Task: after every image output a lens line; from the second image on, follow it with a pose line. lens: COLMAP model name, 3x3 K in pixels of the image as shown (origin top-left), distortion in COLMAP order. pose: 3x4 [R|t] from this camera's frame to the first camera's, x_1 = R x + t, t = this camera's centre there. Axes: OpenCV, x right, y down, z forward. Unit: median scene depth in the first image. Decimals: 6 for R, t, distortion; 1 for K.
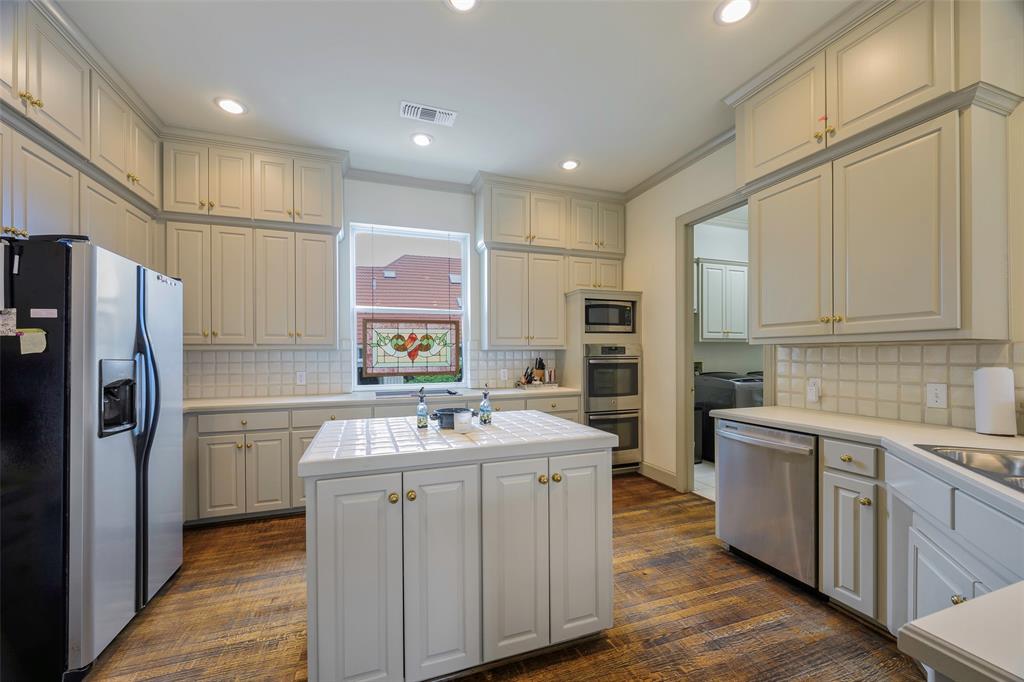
lens RADIAL K [[409.1, 0, 525.5], [0, 409.1, 355.2], [0, 0, 1]] dist [0.002163, -0.000373]
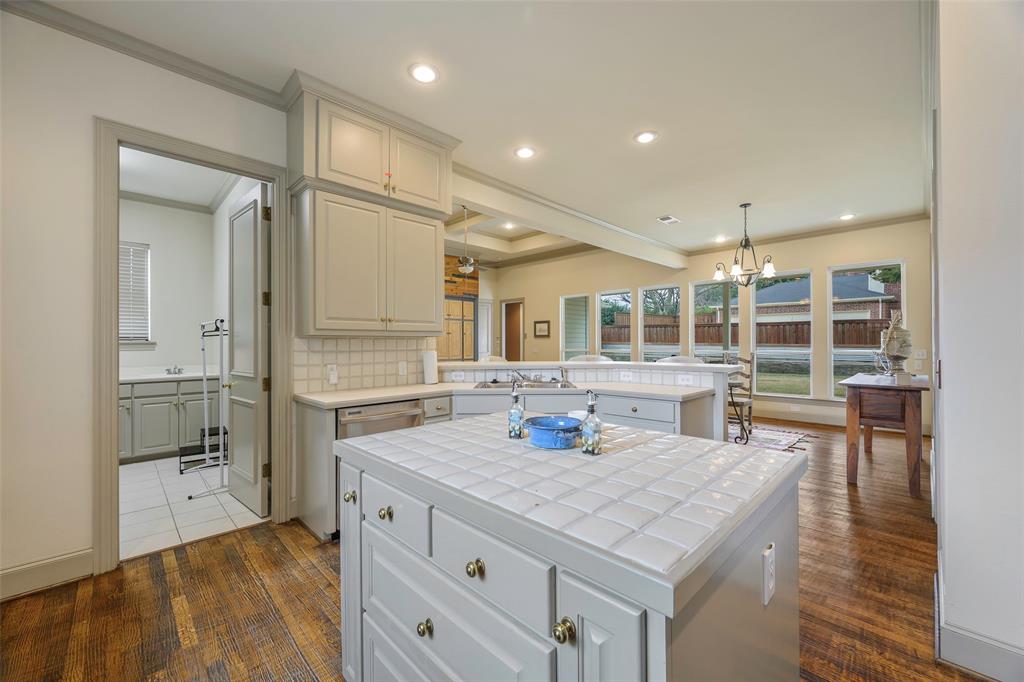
lens RADIAL K [[409.1, 0, 505.0], [0, 409.1, 341.0], [0, 0, 1]] dist [0.002163, -0.000373]
pose [[-0.383522, 0.010135, 0.923476, -0.475560], [0.006547, 0.999944, -0.008255, 0.000152], [-0.923509, 0.002880, -0.383567, 0.790160]]
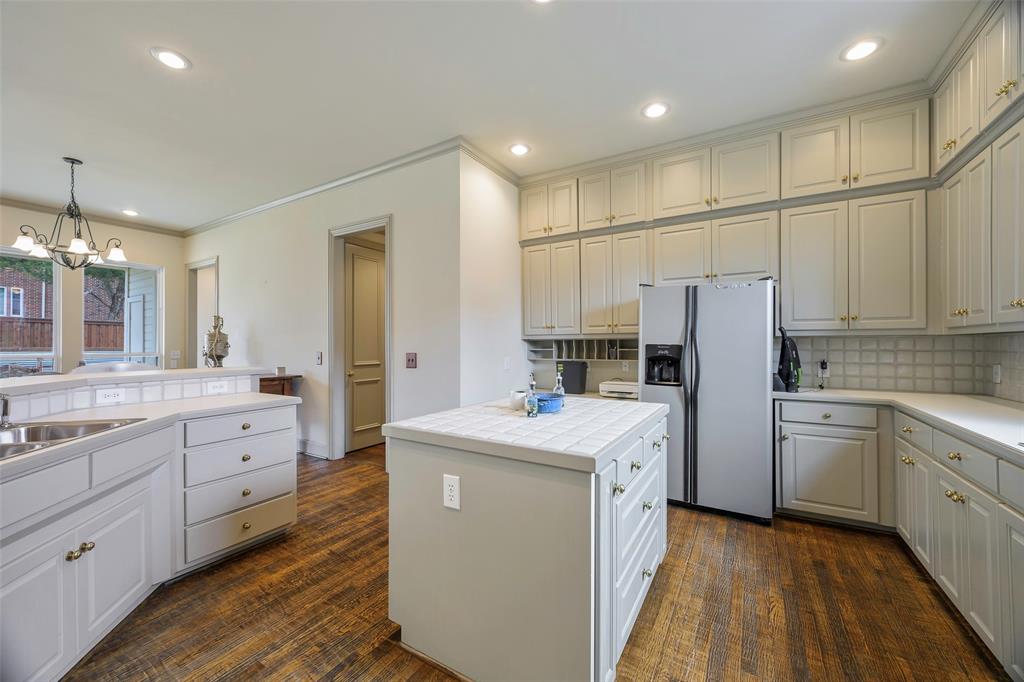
lens RADIAL K [[409.1, 0, 527.1], [0, 409.1, 342.0], [0, 0, 1]] dist [0.002163, -0.000373]
pose [[-0.777484, 0.004718, -0.628886, 0.305650], [0.005174, 0.999986, 0.001104, -0.001153], [0.628882, -0.002396, -0.777497, 1.056124]]
